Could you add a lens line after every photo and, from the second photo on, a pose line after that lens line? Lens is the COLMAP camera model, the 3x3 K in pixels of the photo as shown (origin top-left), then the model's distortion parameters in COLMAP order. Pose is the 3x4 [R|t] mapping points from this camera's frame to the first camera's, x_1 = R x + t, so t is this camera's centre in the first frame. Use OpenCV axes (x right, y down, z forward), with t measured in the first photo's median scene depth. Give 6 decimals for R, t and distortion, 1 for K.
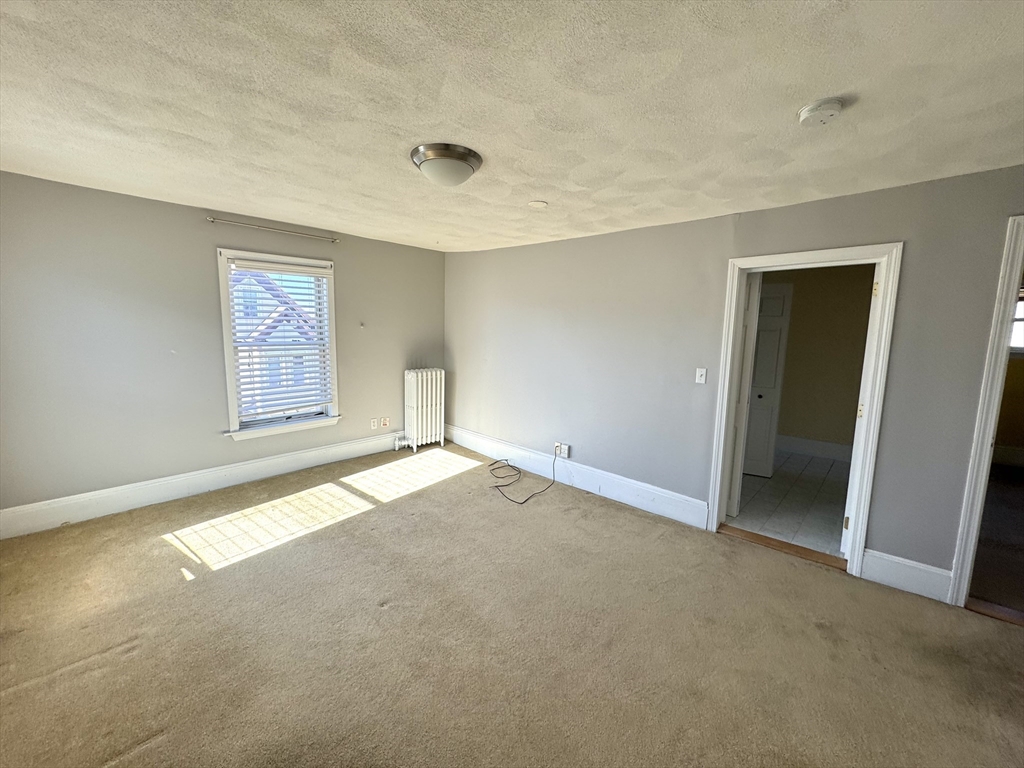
lens RADIAL K [[407.6, 0, 512.0], [0, 407.6, 384.0], [0, 0, 1]] dist [0.000214, 0.000125]
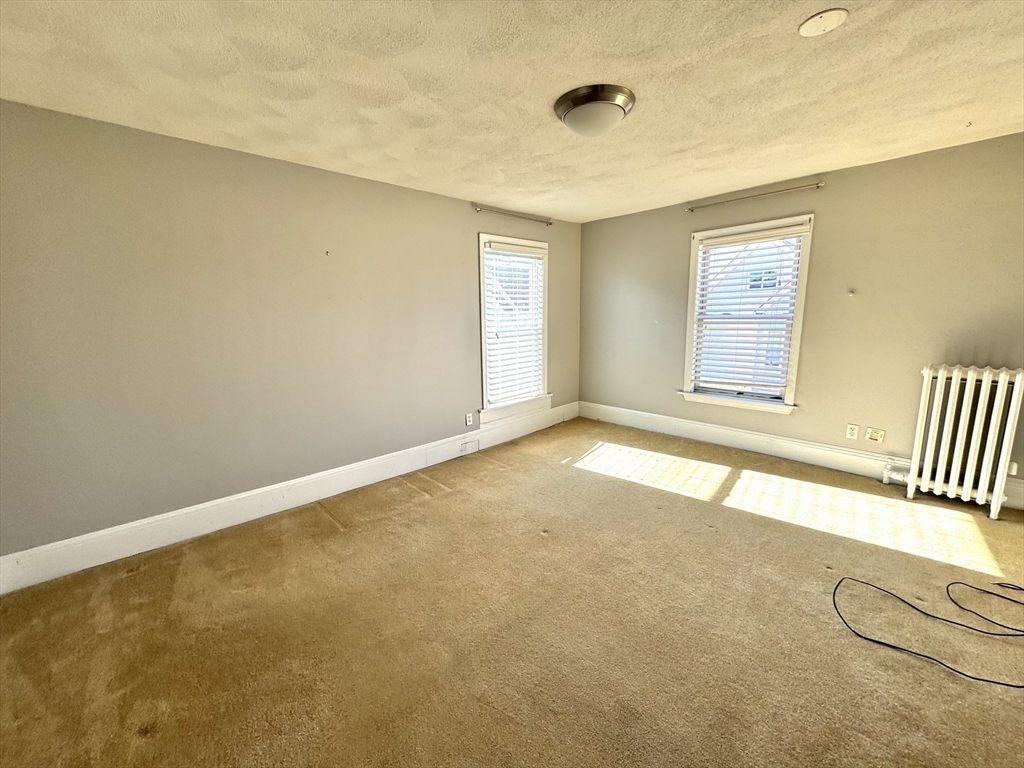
lens RADIAL K [[407.6, 0, 512.0], [0, 407.6, 384.0], [0, 0, 1]] dist [0.000214, 0.000125]
pose [[-0.061099, 0.166549, -0.984138, 0.485570], [-0.112078, 0.978600, 0.172570, -0.050602], [0.991819, 0.120844, -0.041125, 0.541698]]
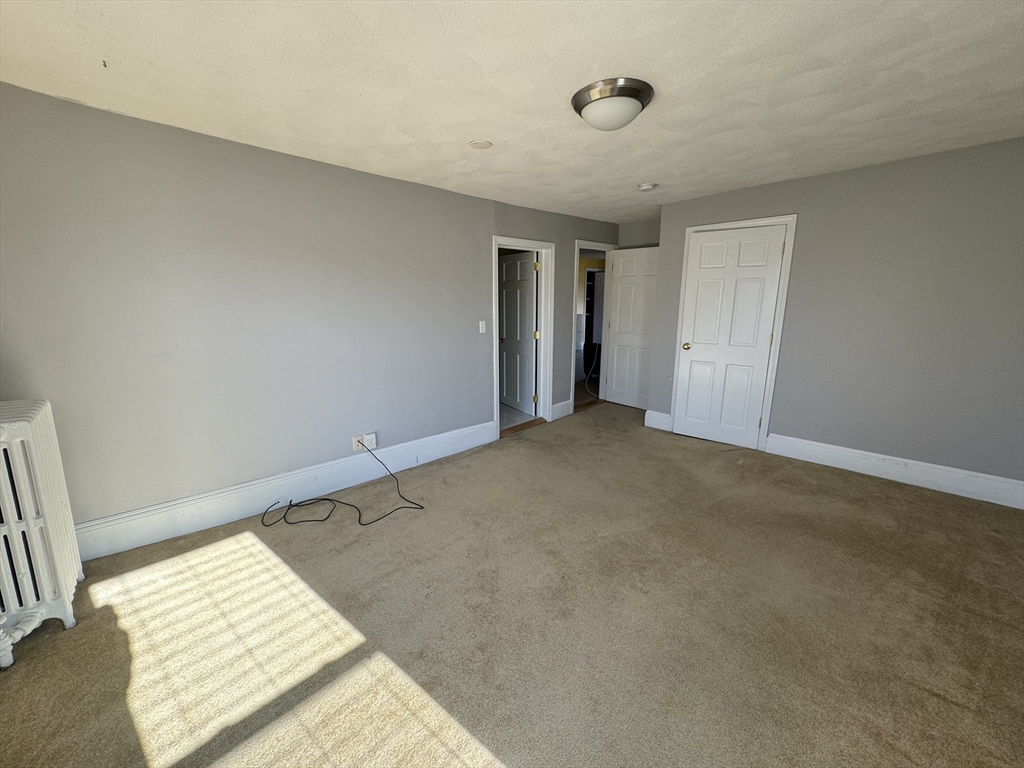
lens RADIAL K [[407.6, 0, 512.0], [0, 407.6, 384.0], [0, 0, 1]] dist [0.000214, 0.000125]
pose [[0.060502, -0.236070, 0.969851, -0.691197], [0.125977, 0.965667, 0.227193, -0.108774], [-0.990186, 0.108433, 0.088165, 0.705436]]
